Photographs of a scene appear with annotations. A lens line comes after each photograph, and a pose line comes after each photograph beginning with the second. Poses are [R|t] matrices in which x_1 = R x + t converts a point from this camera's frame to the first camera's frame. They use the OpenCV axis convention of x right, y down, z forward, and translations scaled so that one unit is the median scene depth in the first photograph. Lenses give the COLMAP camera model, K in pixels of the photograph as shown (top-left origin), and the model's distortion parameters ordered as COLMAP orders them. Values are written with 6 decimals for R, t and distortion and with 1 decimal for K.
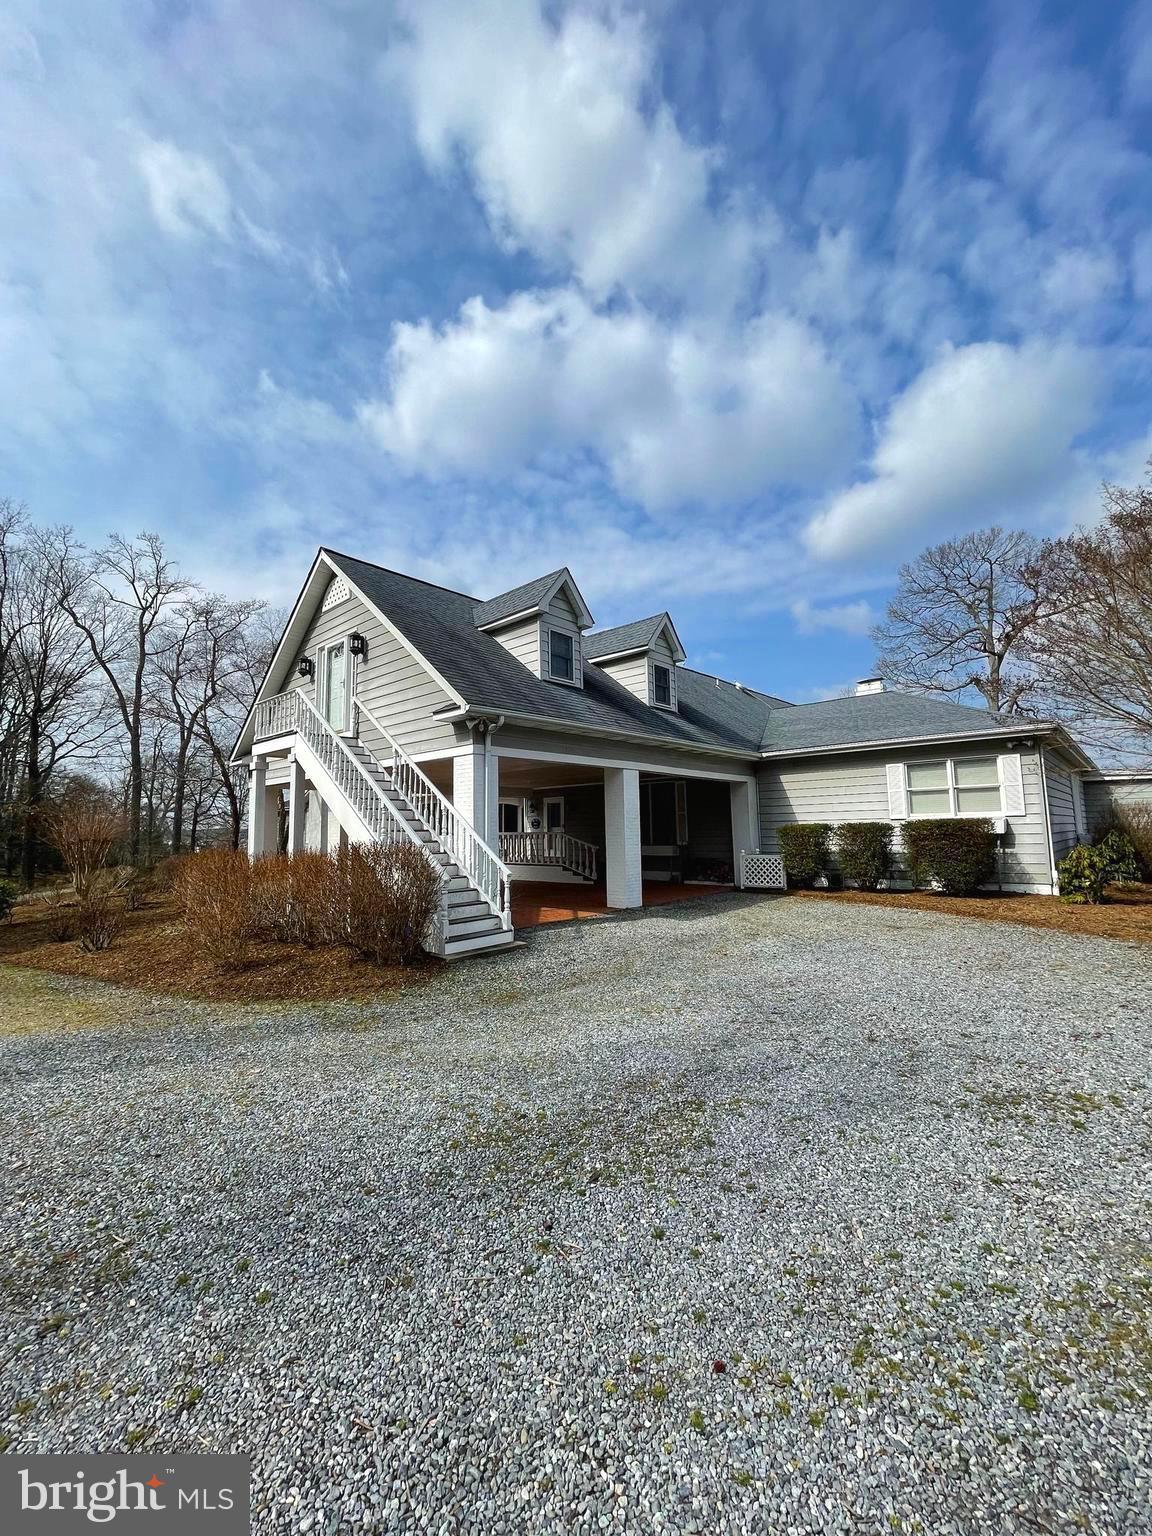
lens RADIAL K [[611.5, 0, 568.9], [0, 611.5, 766.3], [0, 0, 1]] dist [0.001896, 0.000074]
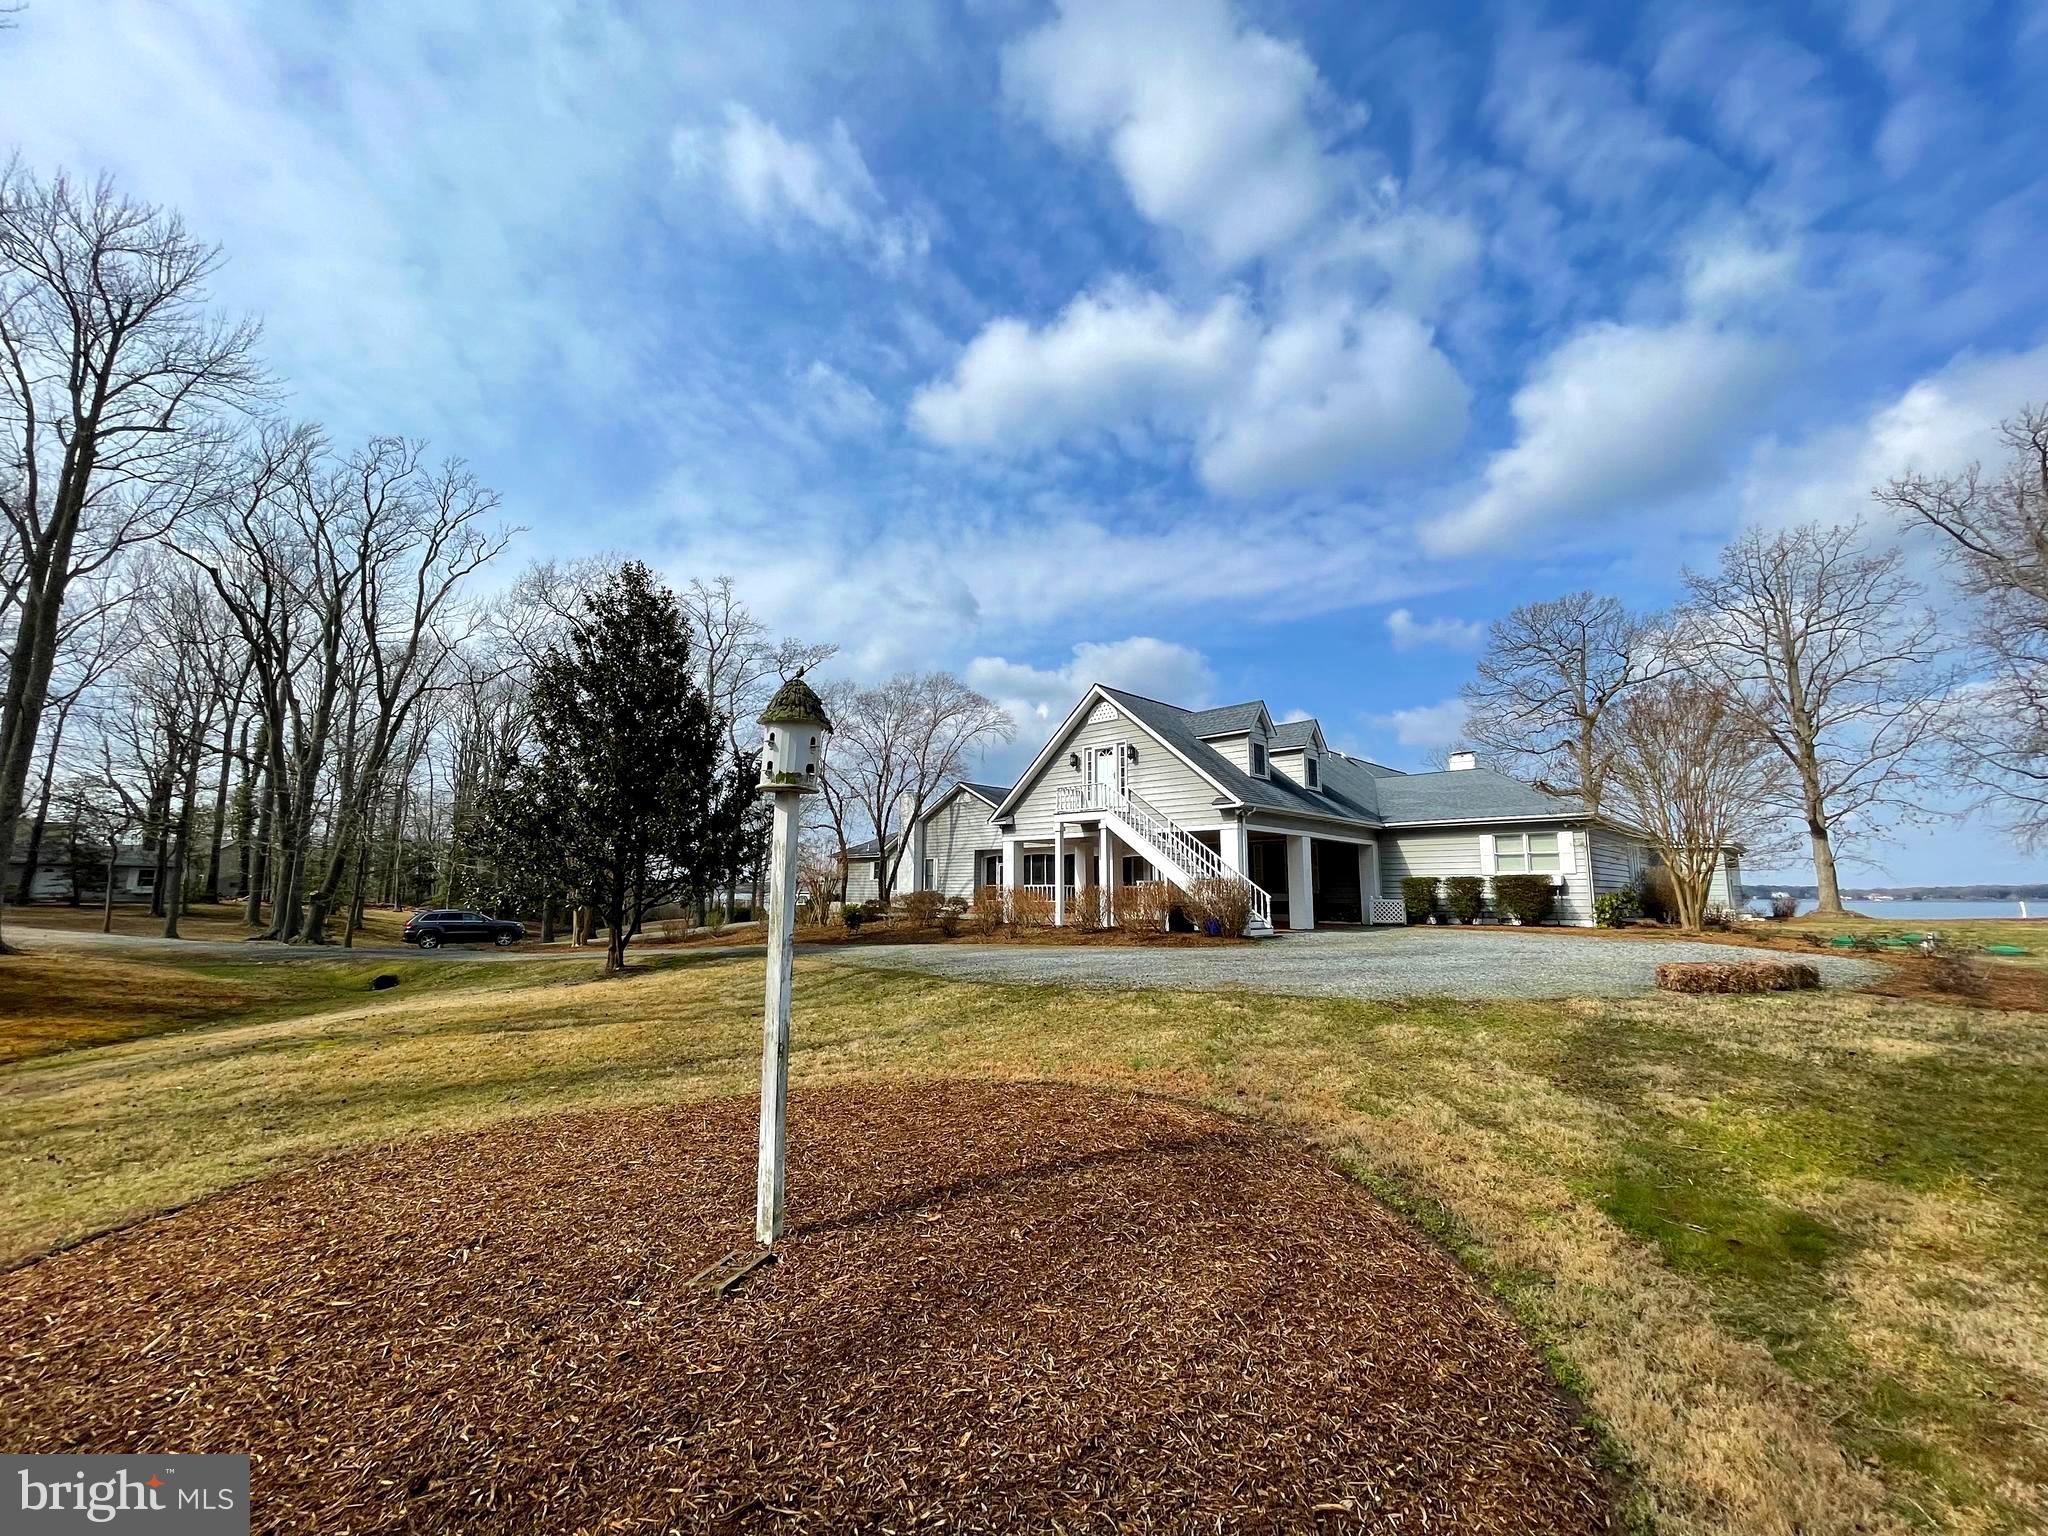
lens RADIAL K [[815.3, 0, 1019.1], [0, 815.3, 777.2], [0, 0, 1]] dist [0.001896, 0.000074]
pose [[0.999394, 0.019051, -0.029134, -0.508877], [-0.020083, 0.999167, -0.035532, -0.051240], [0.028433, 0.036095, 0.998944, -0.948914]]
